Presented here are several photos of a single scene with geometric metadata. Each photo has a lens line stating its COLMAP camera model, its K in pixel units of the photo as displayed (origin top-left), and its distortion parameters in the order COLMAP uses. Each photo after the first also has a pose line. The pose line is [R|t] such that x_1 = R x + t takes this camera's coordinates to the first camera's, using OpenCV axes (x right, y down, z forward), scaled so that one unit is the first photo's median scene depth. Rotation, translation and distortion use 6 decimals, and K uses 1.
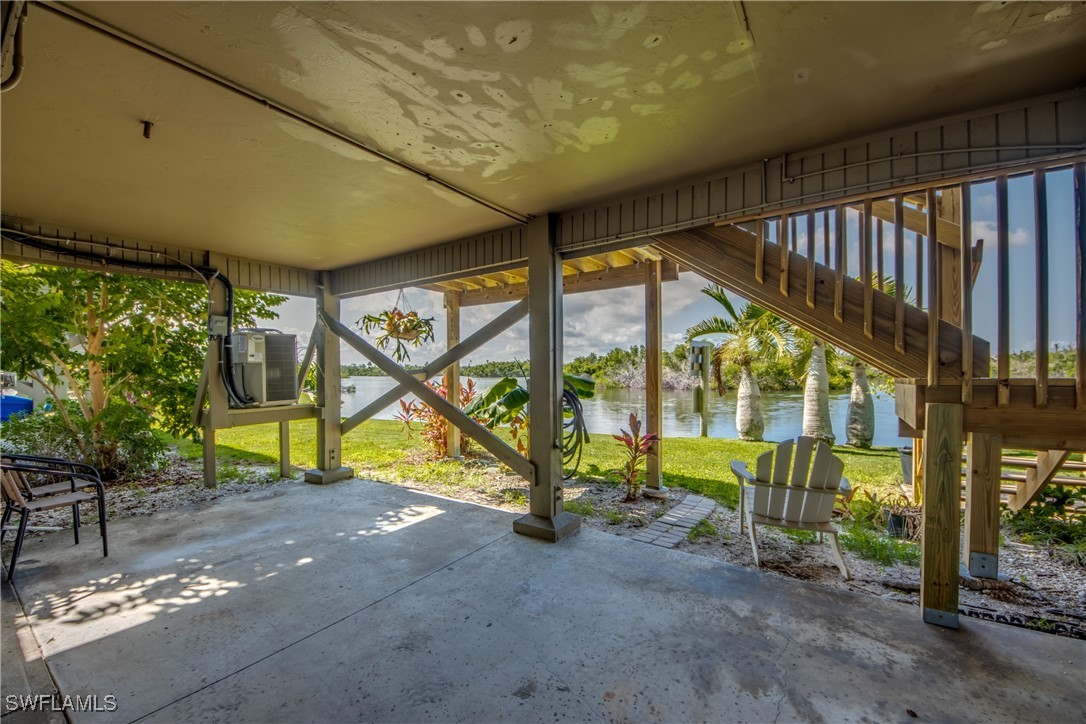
lens RADIAL K [[419.5, 0, 536.2], [0, 419.5, 364.0], [0, 0, 1]] dist [0.000959, -0.005360]
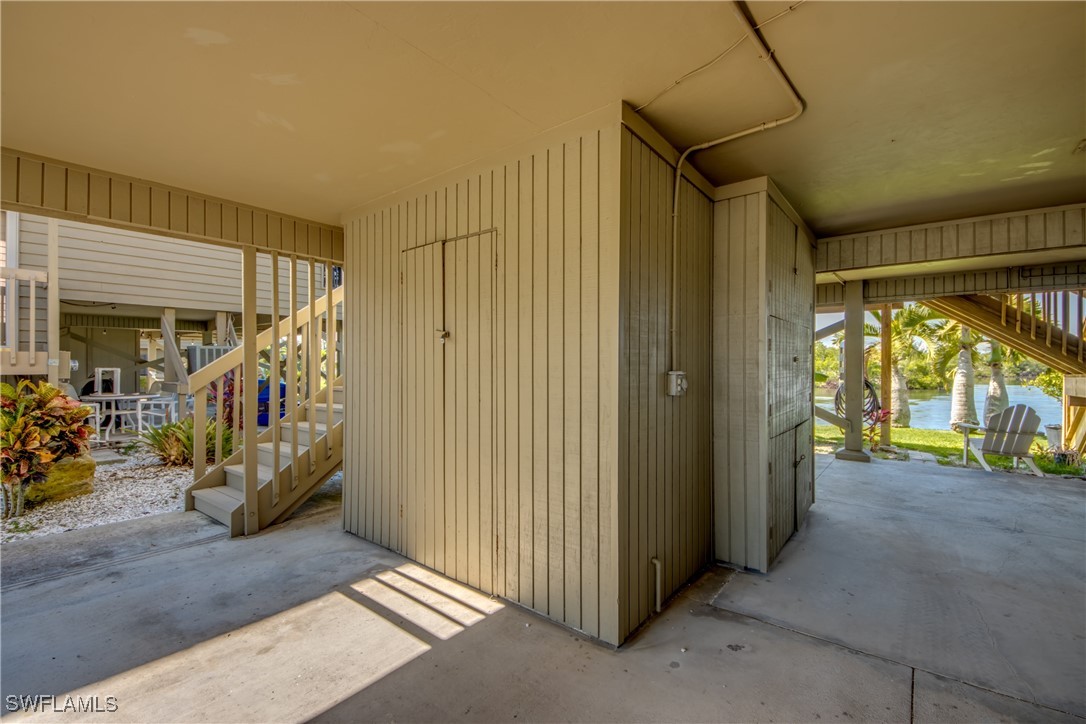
lens RADIAL K [[461.2, 0, 552.8], [0, 461.2, 363.0], [0, 0, 1]] dist [-0.001453, -0.000643]
pose [[0.999033, 0.012847, -0.042056, -1.234047], [-0.012333, 0.999847, 0.012443, -0.014512], [0.042209, -0.011913, 0.999038, -1.041526]]
